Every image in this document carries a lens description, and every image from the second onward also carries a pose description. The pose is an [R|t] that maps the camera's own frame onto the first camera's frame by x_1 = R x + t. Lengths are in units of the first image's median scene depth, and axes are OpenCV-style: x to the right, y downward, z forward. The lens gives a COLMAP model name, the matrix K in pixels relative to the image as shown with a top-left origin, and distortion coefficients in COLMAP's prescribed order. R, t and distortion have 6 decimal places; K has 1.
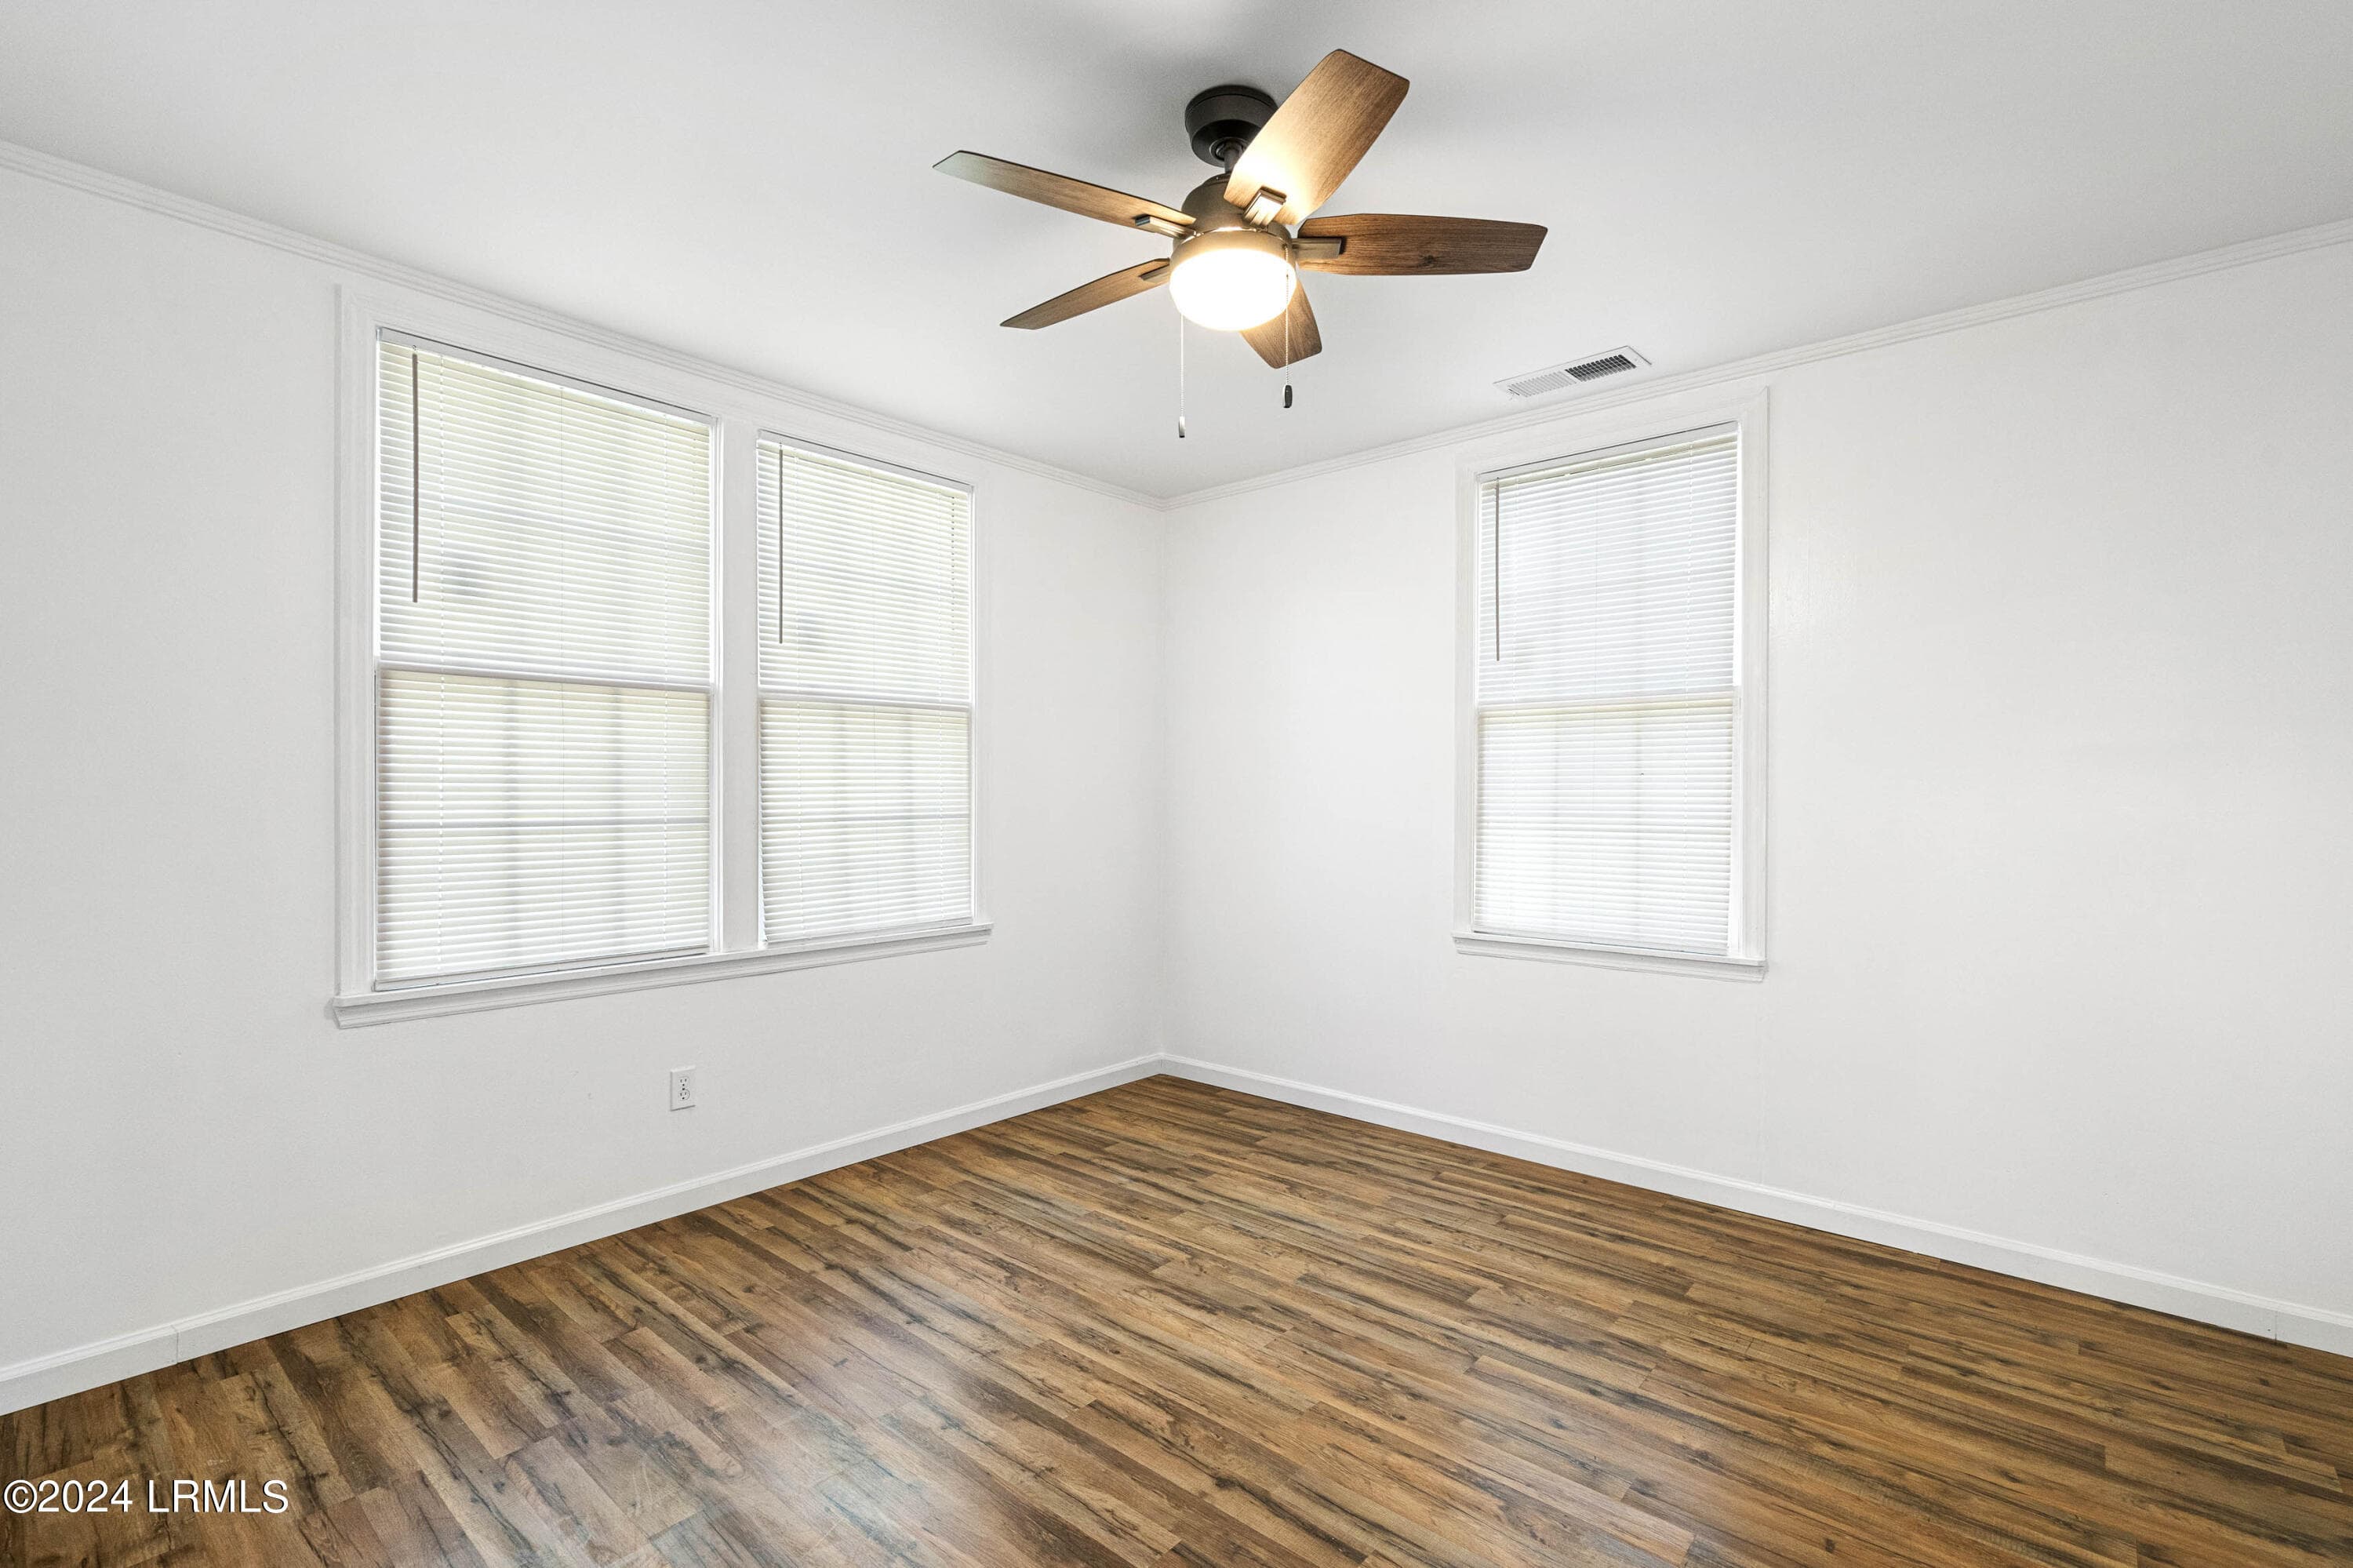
lens RADIAL K [[1054.3, 0, 1184.9], [0, 1054.3, 788.8], [0, 0, 1]] dist [0.002181, 0.000126]
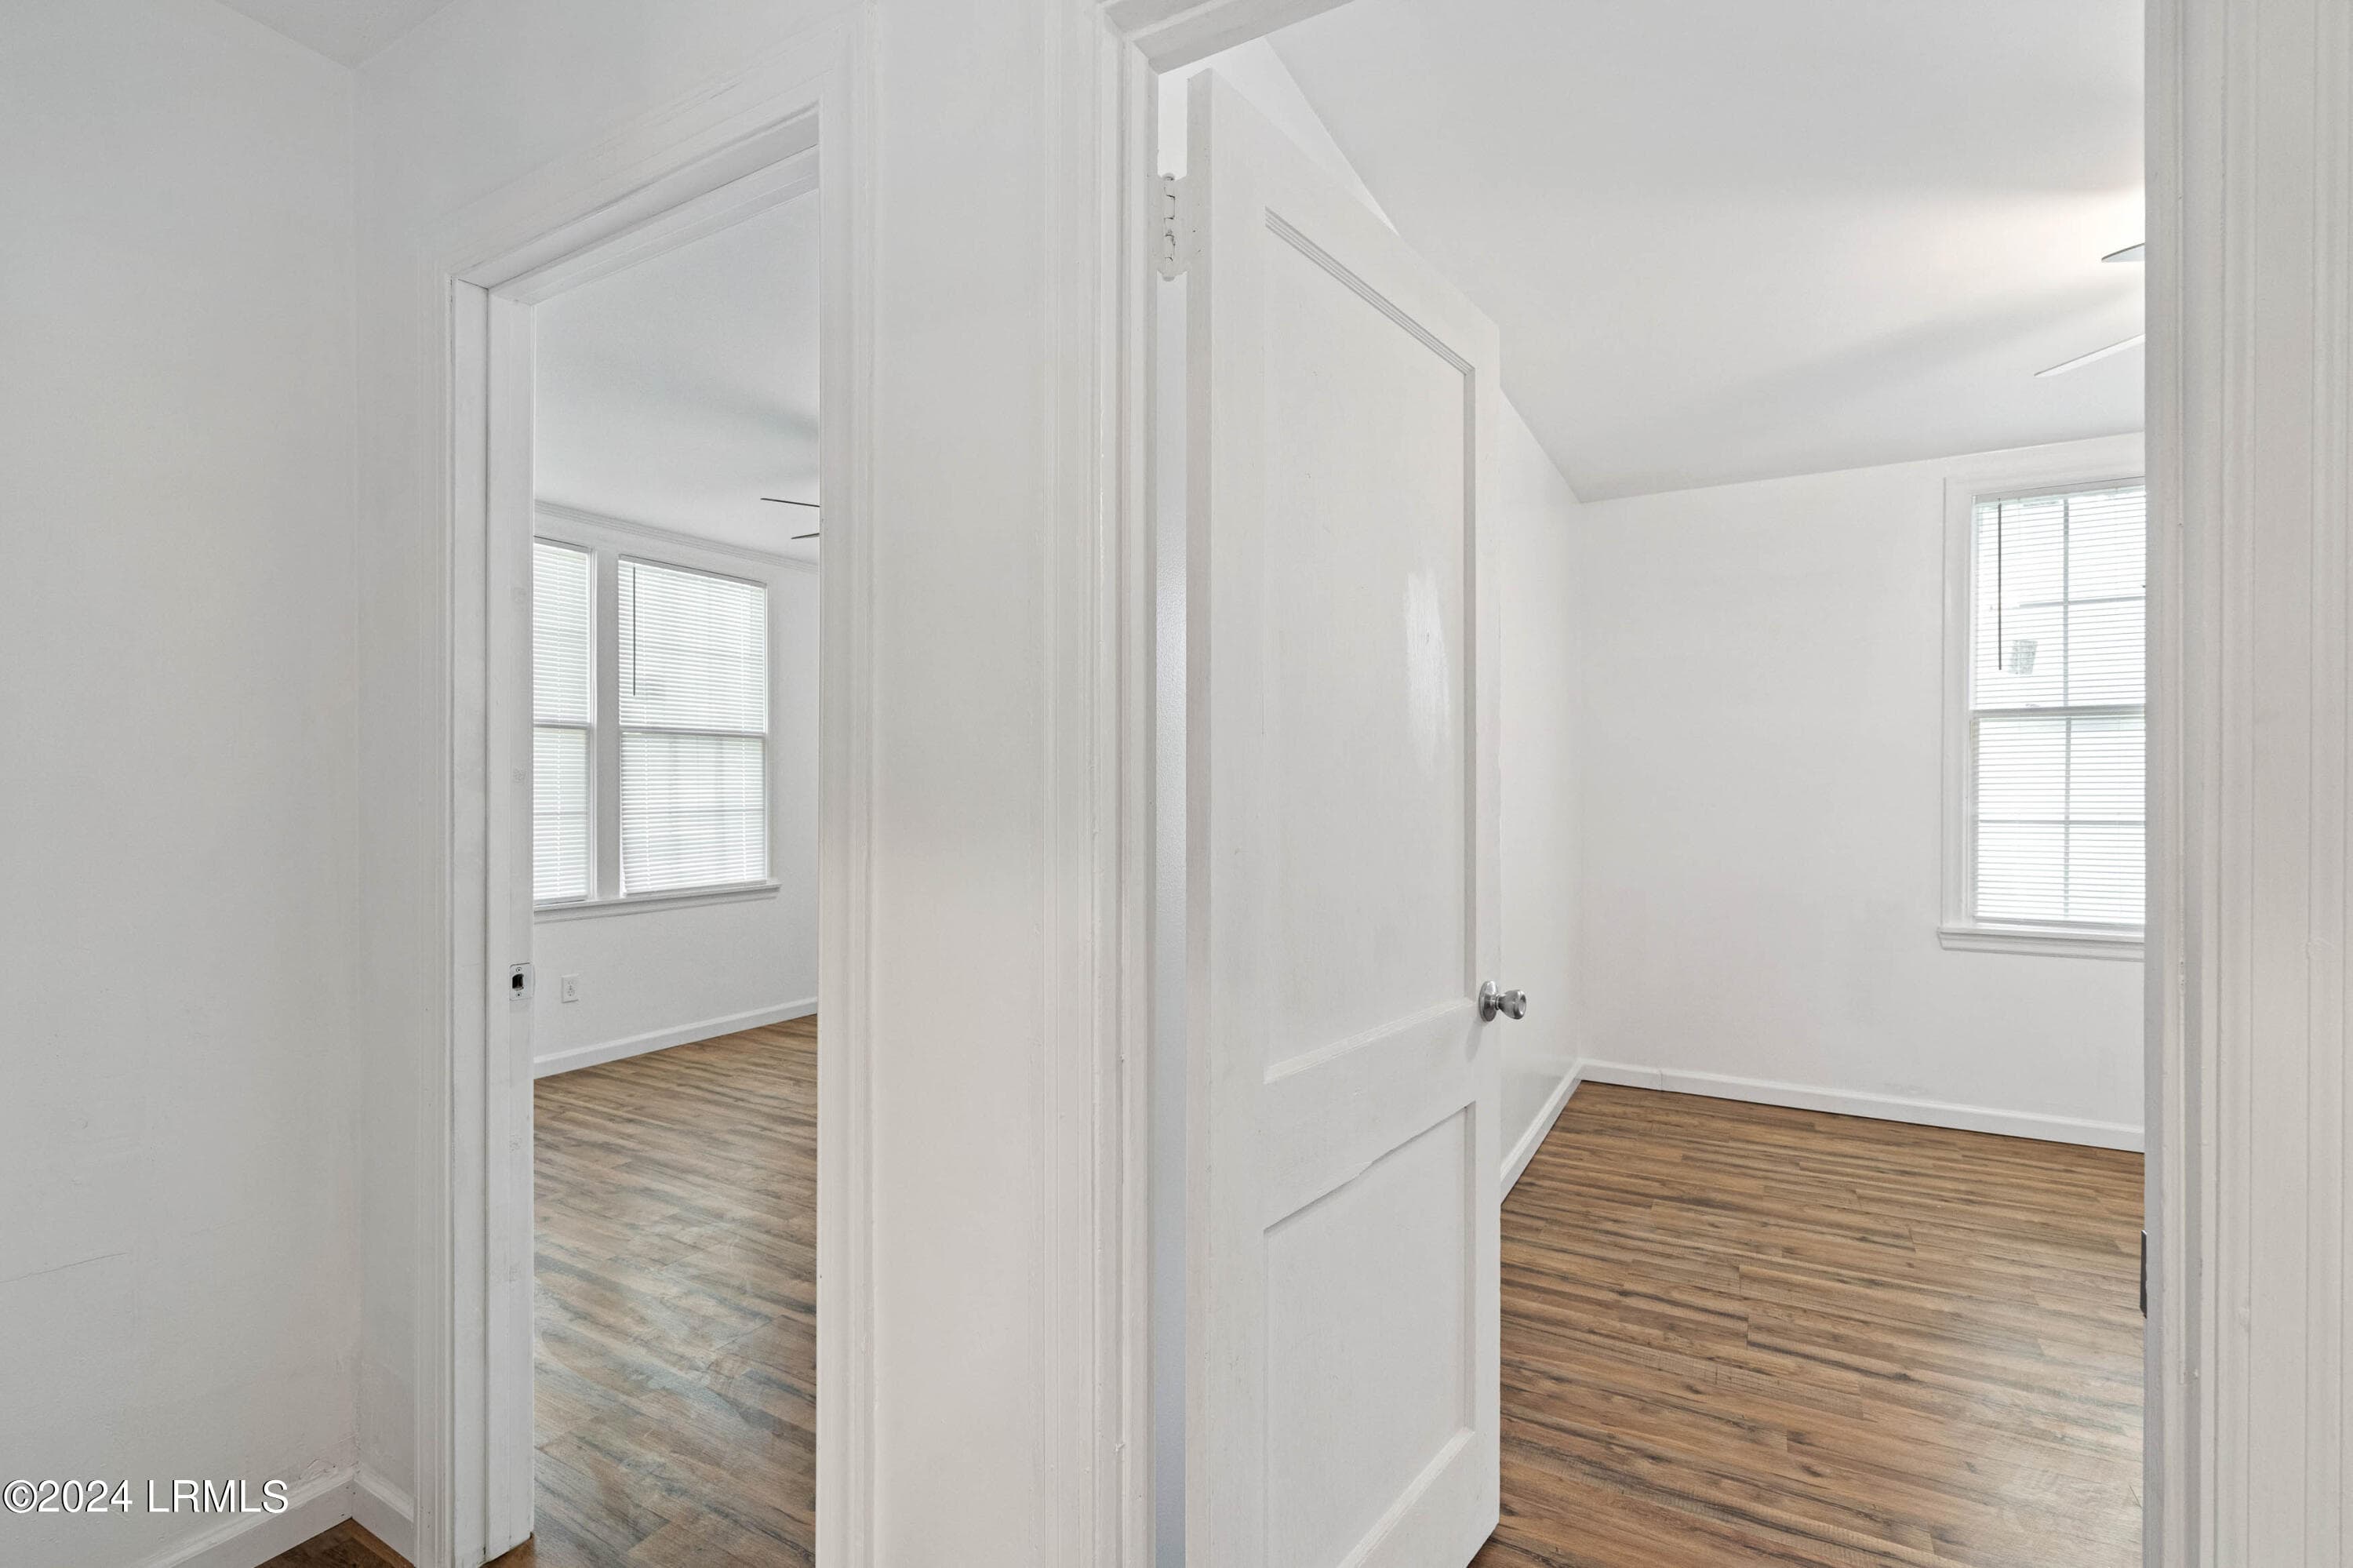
lens RADIAL K [[1055.6, 0, 1164.0], [0, 1055.6, 794.6], [0, 0, 1]] dist [-0.000217, 0.000089]
pose [[0.982854, 0.000202, 0.184386, 0.091558], [-0.000854, 0.999994, 0.003455, -0.002331], [-0.184384, -0.003553, 0.982848, -0.694011]]
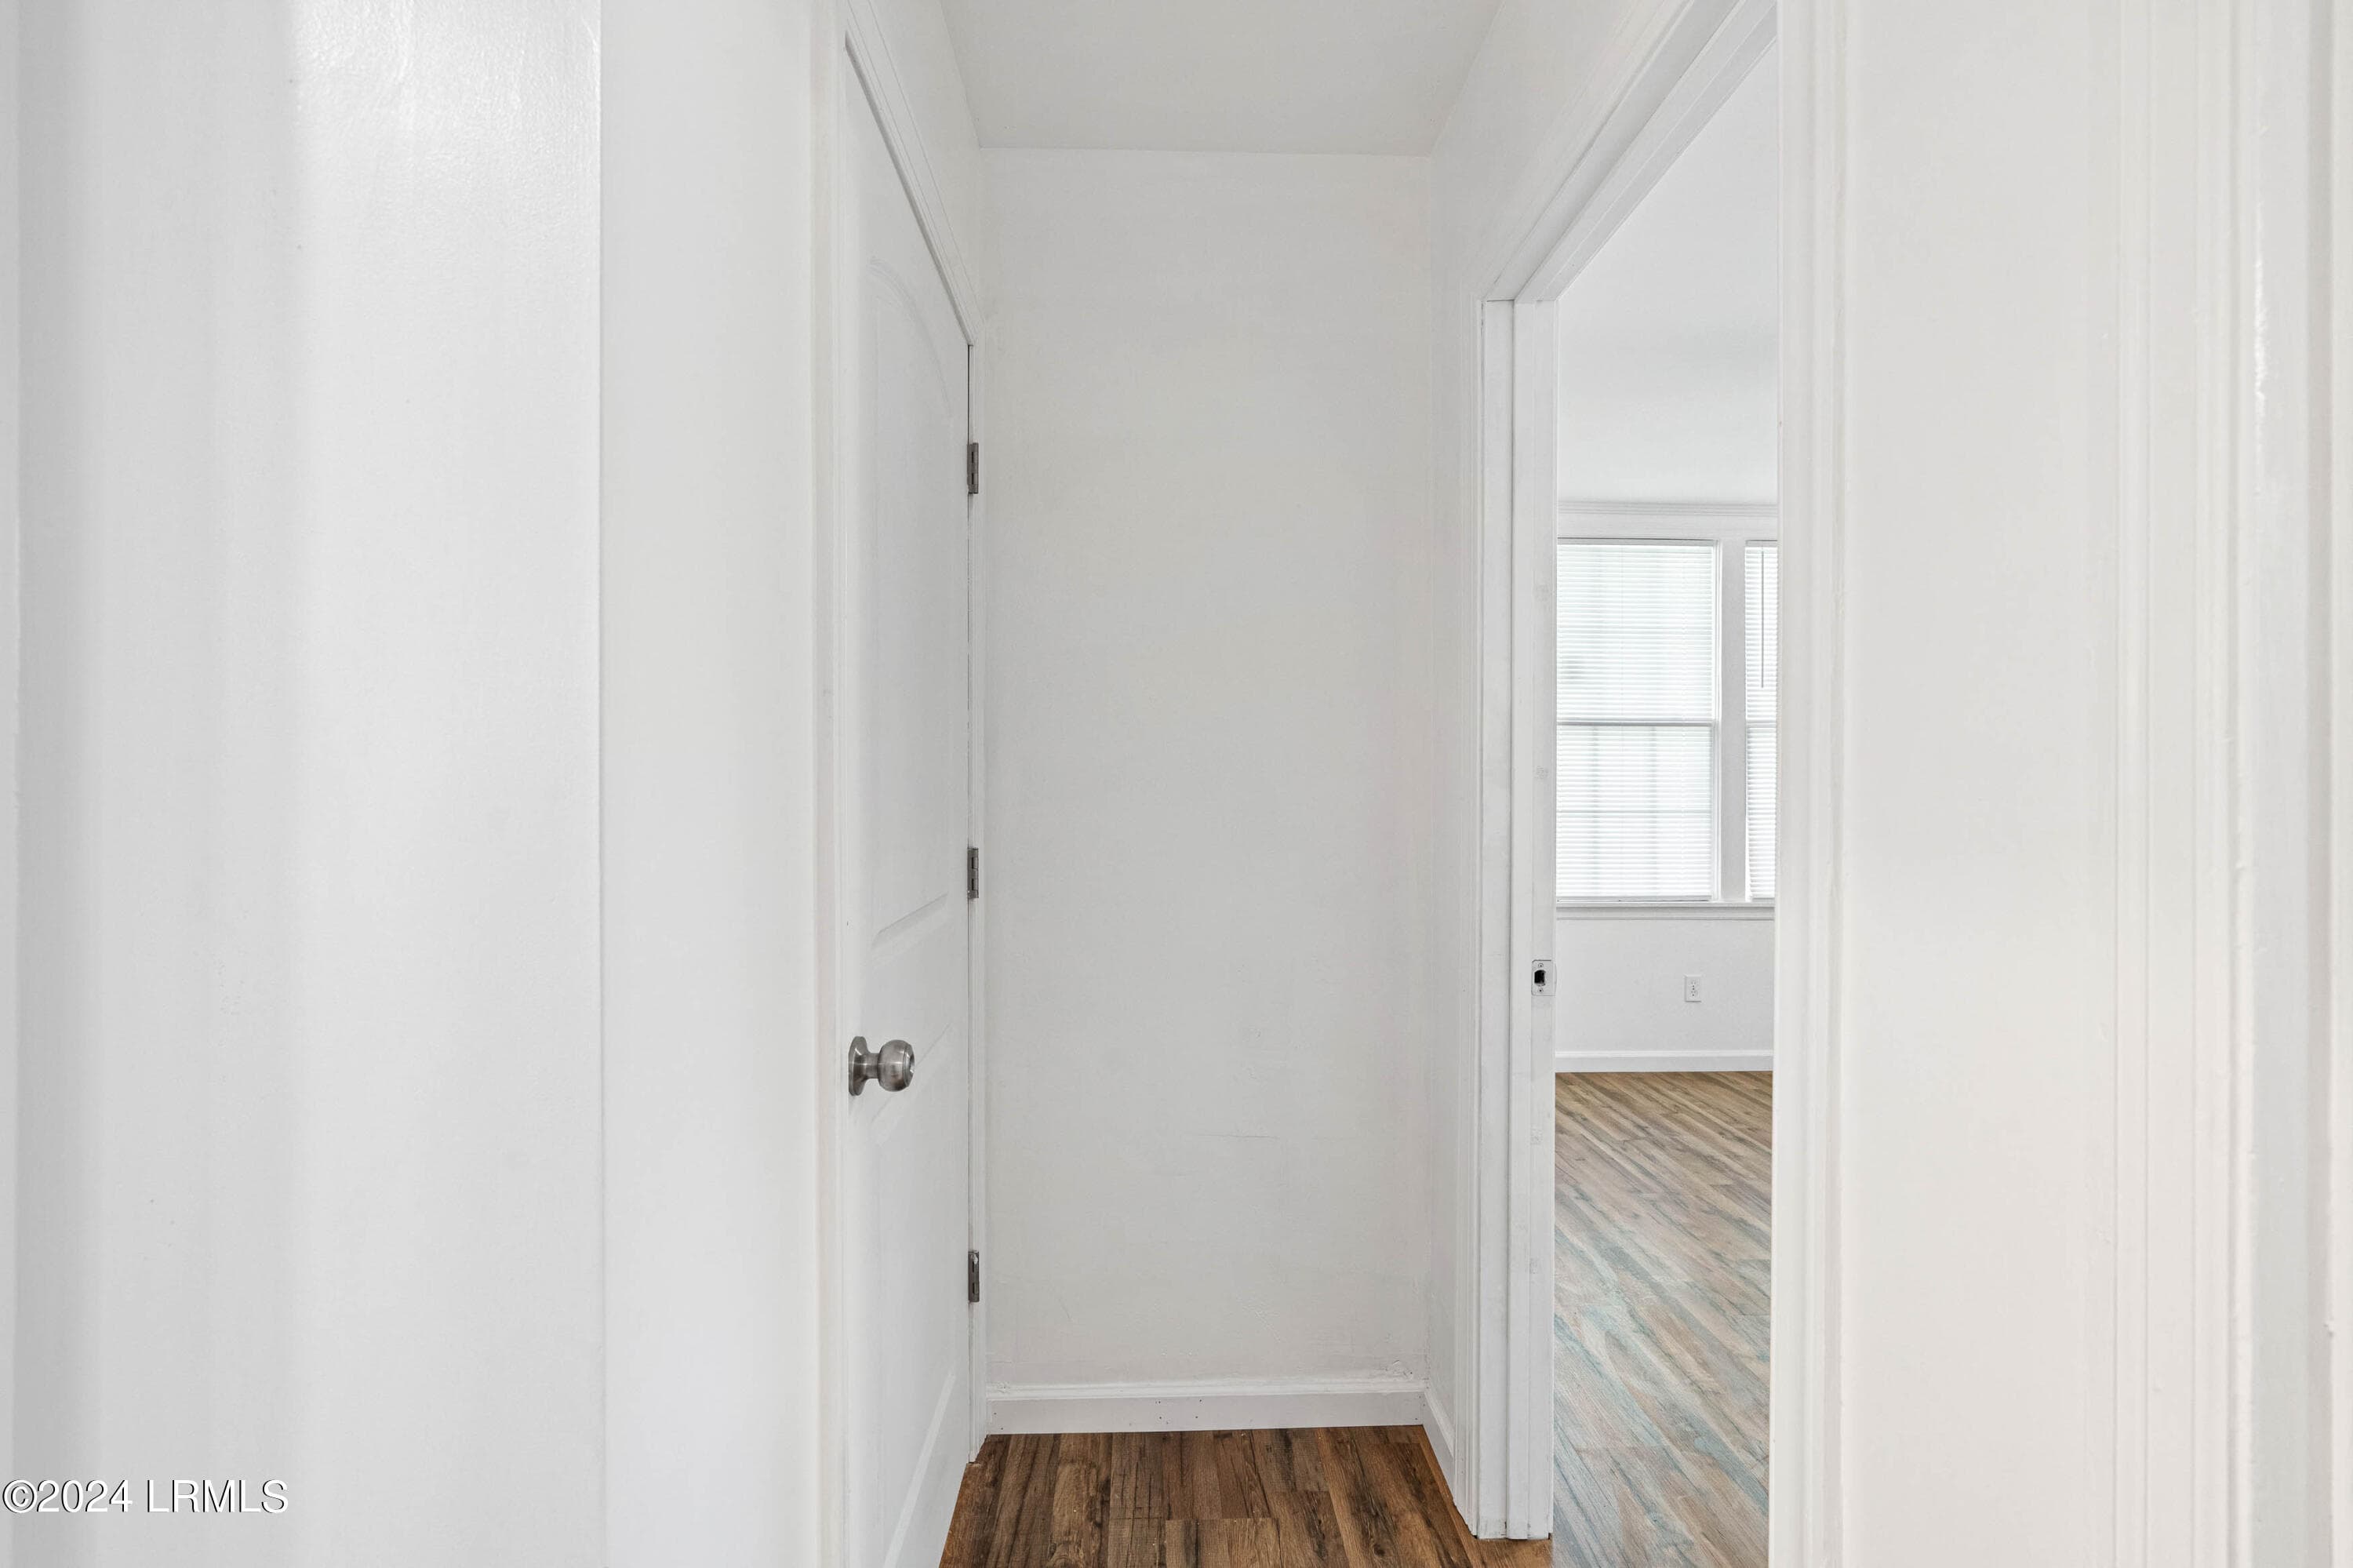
lens RADIAL K [[1054.3, 0, 1184.9], [0, 1054.3, 788.8], [0, 0, 1]] dist [0.002181, 0.000126]
pose [[0.677966, 0.003282, -0.735086, 0.148517], [-0.003423, 0.999993, 0.001308, -0.001640], [0.735086, 0.001629, 0.677972, -0.592585]]
